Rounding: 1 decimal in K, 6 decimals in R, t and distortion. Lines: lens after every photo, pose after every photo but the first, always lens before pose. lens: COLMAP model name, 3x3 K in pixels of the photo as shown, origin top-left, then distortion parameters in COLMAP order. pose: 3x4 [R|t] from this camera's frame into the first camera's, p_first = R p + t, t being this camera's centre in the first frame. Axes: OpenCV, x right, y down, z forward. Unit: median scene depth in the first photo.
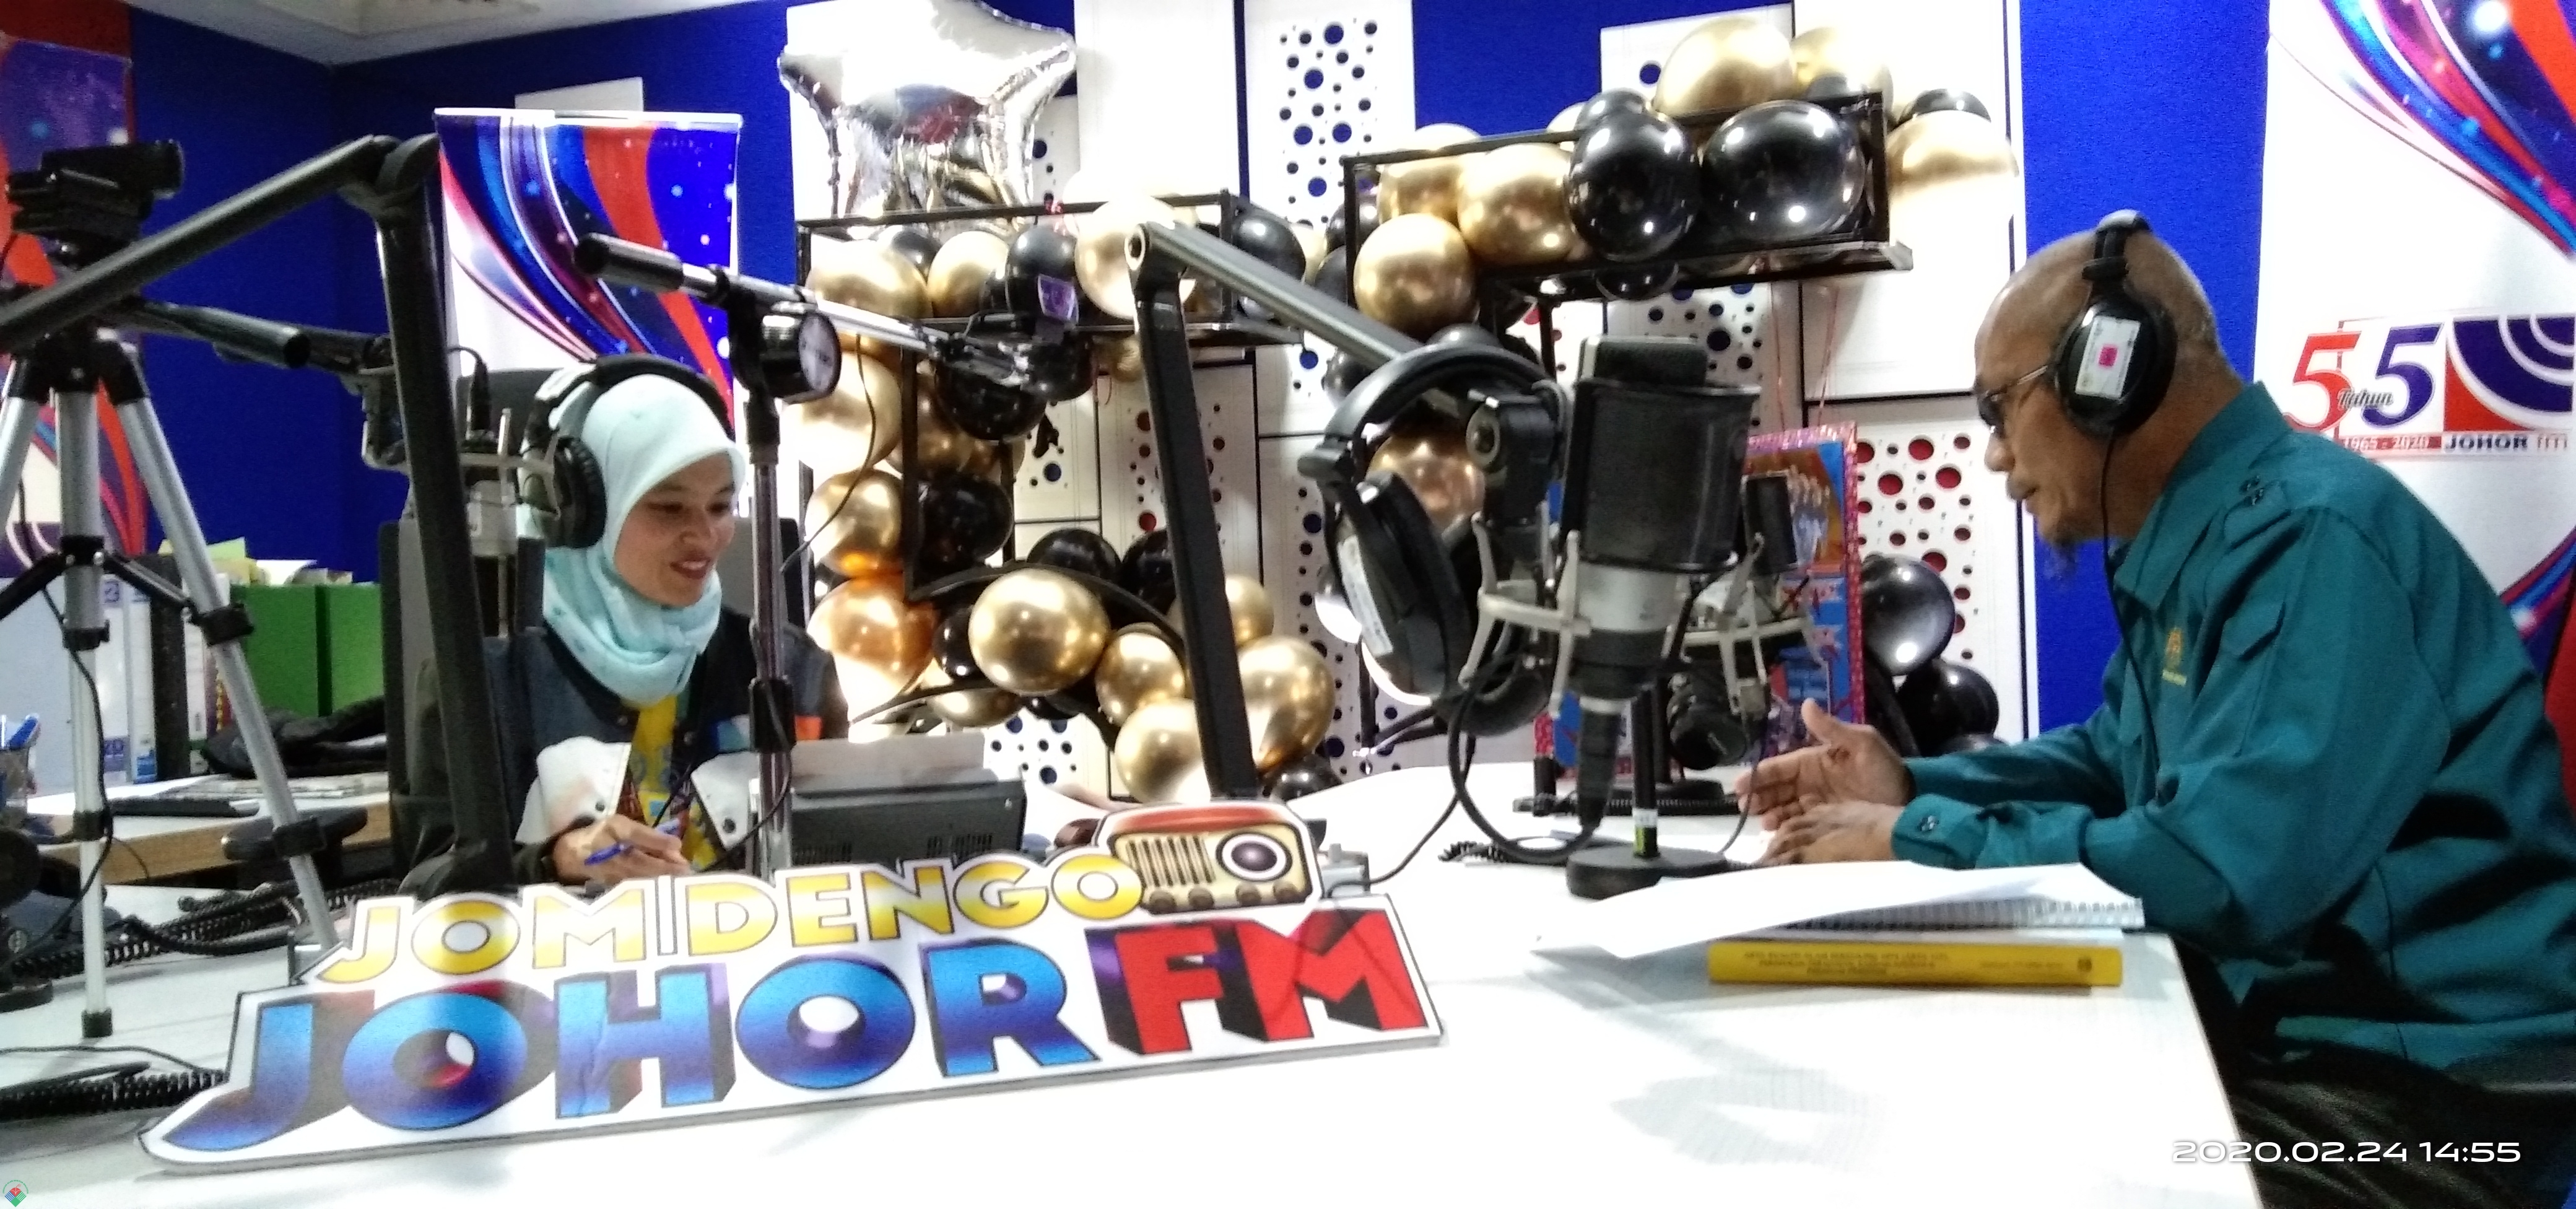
lens RADIAL K [[2054.4, 0, 1288.0], [0, 2054.4, 604.5], [0, 0, 1]] dist [0.109711, -0.245624]
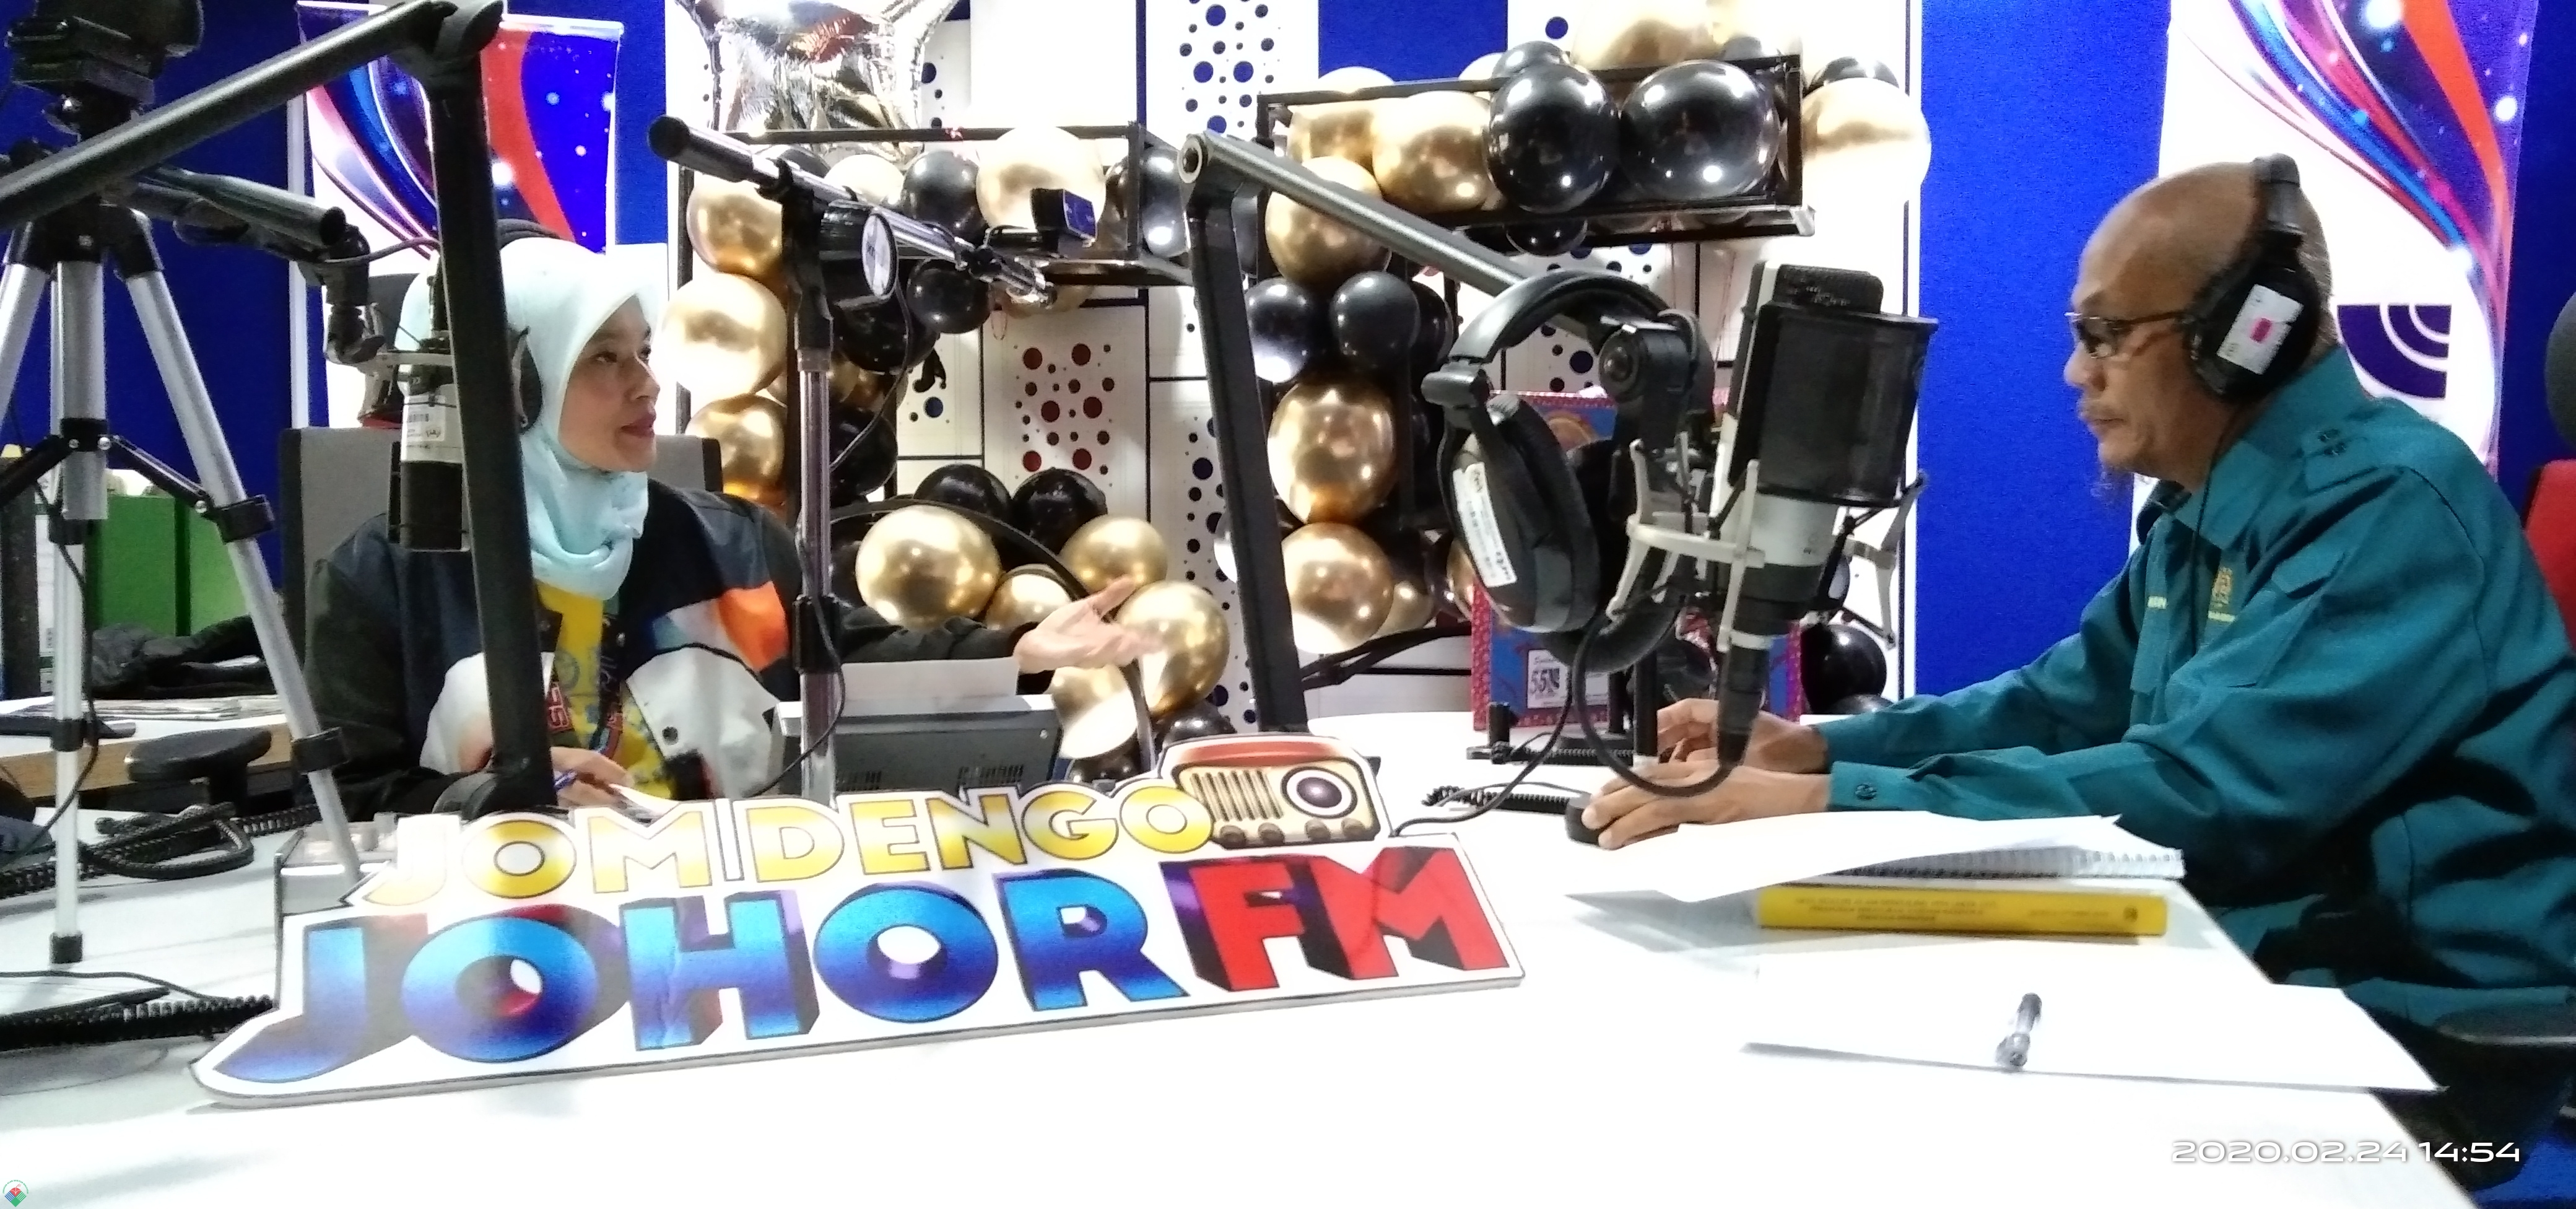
lens RADIAL K [[2057.8, 0, 1290.6], [0, 2057.8, 610.2], [0, 0, 1]] dist [0.105638, -0.232118]
pose [[0.995819, 0.026993, 0.087270, -0.040229], [-0.029215, 0.999278, 0.024287, 0.004419], [-0.086551, -0.026735, 0.995889, 0.010507]]
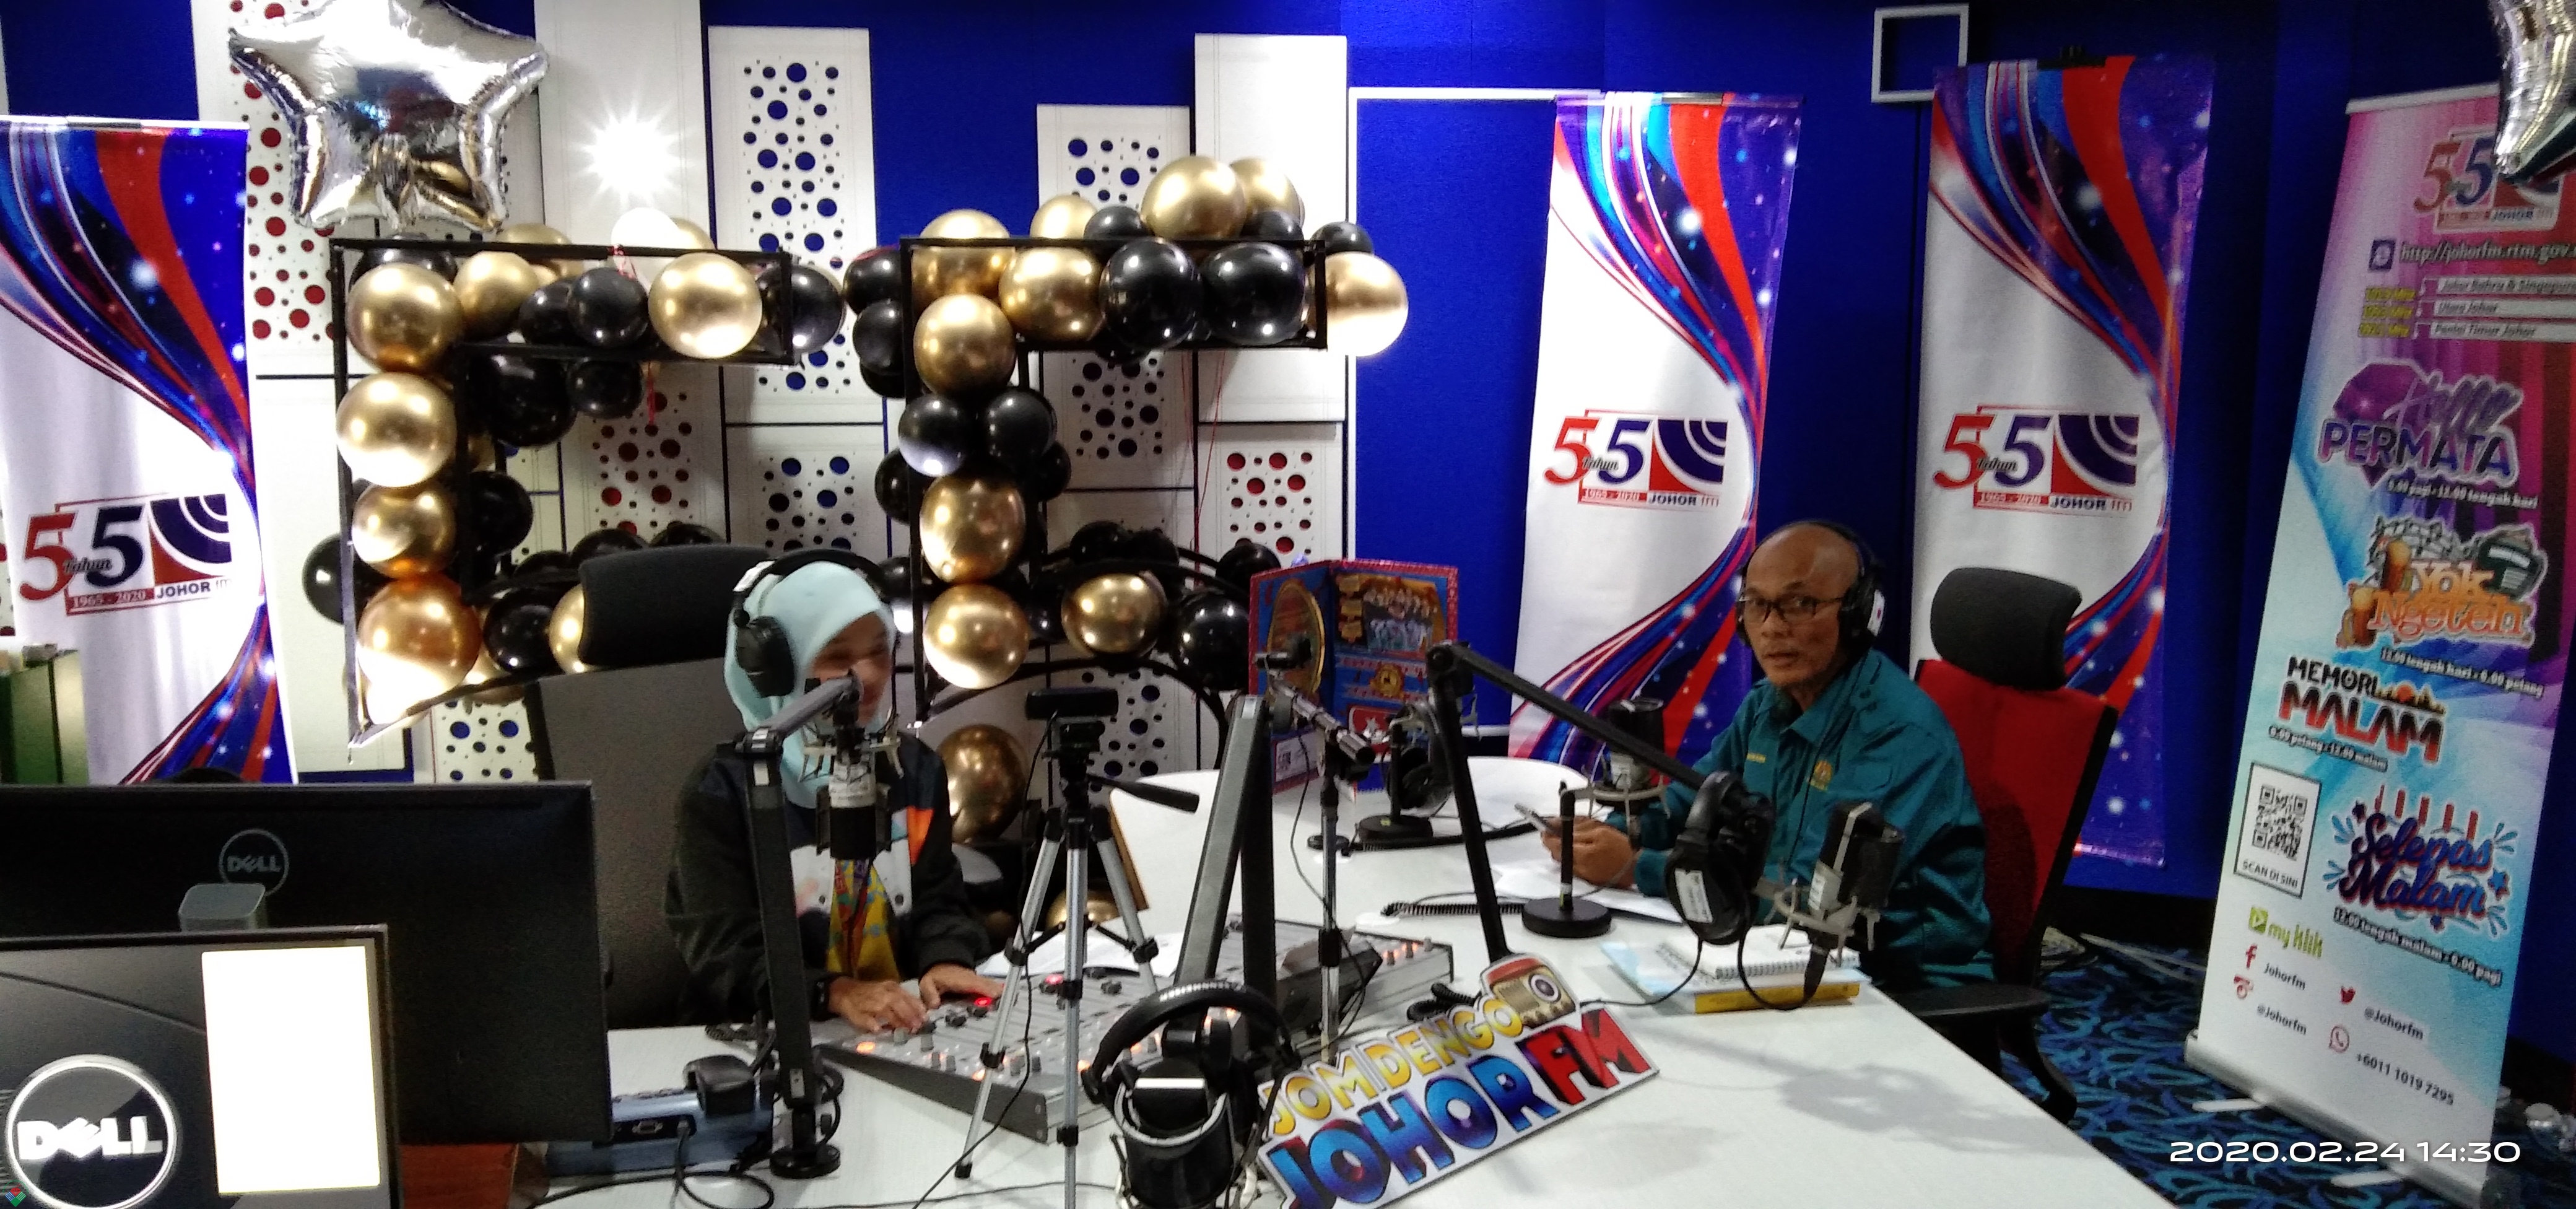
lens RADIAL K [[2057.8, 0, 1290.6], [0, 2057.8, 610.2], [0, 0, 1]] dist [0.105638, -0.232118]
pose [[0.870289, -0.039280, 0.490972, -0.409573], [-0.021243, 0.992894, 0.117091, -0.160682], [-0.492083, -0.112333, 0.863271, -0.192597]]
